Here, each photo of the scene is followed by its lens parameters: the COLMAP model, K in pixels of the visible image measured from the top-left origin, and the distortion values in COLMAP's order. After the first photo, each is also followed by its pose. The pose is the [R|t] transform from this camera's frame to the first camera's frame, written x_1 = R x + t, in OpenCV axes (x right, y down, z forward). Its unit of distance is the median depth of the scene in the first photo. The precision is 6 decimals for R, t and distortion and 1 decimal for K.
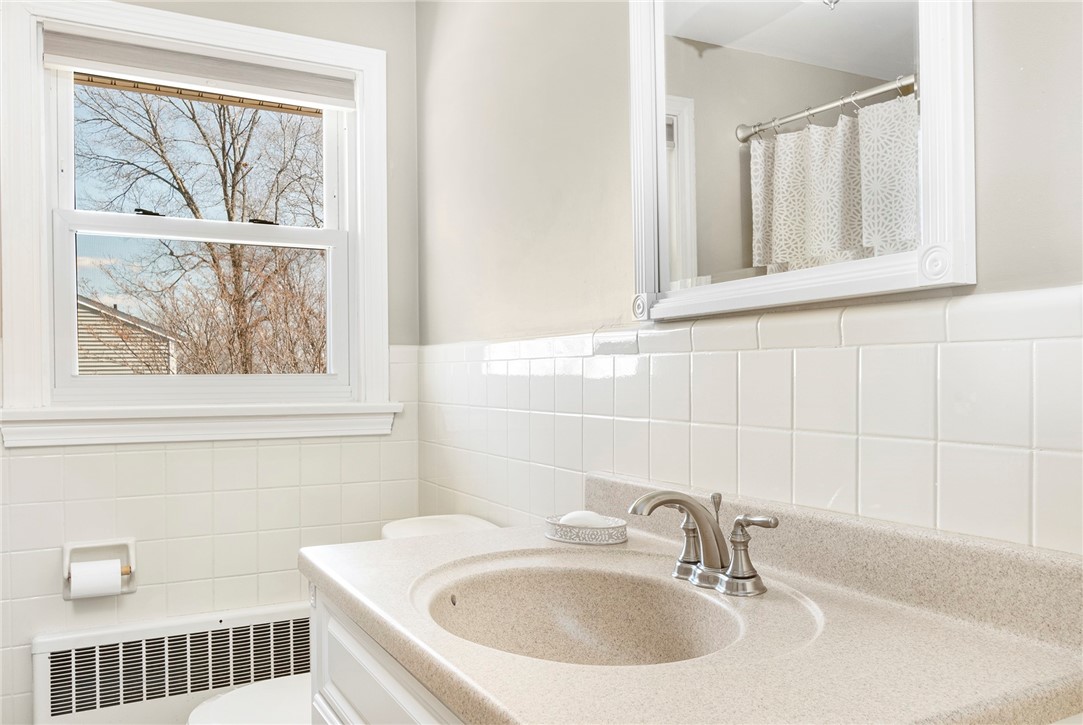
lens RADIAL K [[876.0, 0, 540.8], [0, 876.0, 372.6], [0, 0, 1]] dist [0.008767, -0.011156]
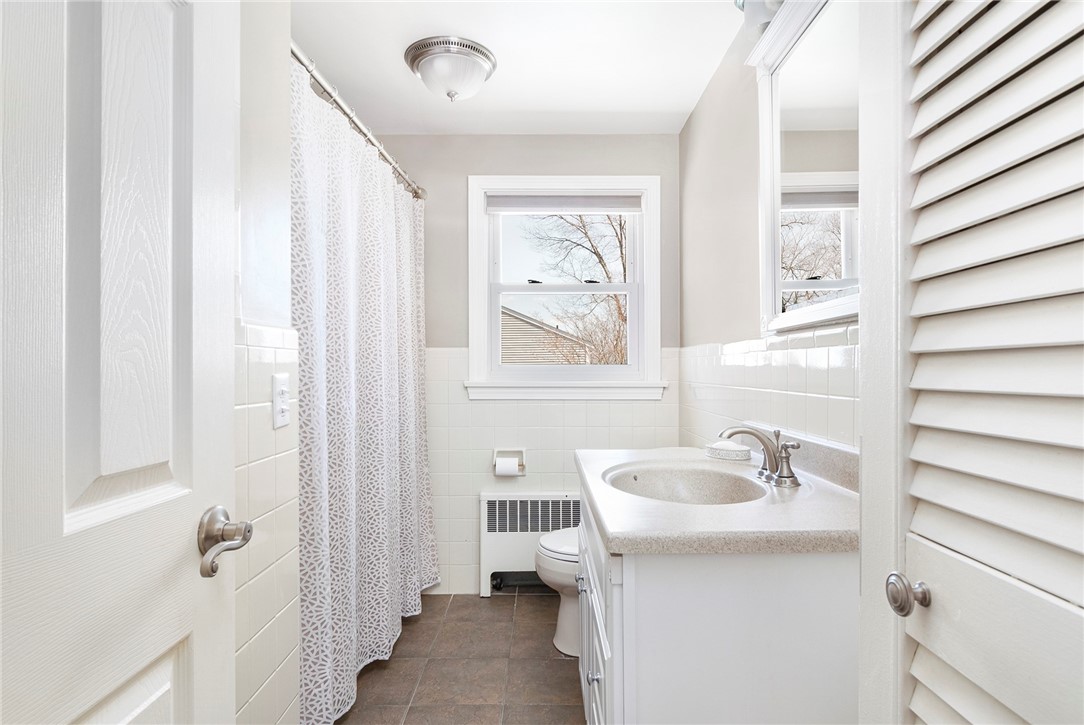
lens RADIAL K [[591.6, 0, 543.0], [0, 591.6, 360.3], [0, 0, 1]] dist [0.003290, -0.000121]
pose [[0.883398, -0.005010, -0.468598, 0.191432], [0.000698, 0.999956, -0.009375, 0.005175], [0.468624, 0.007955, 0.883362, -0.149905]]
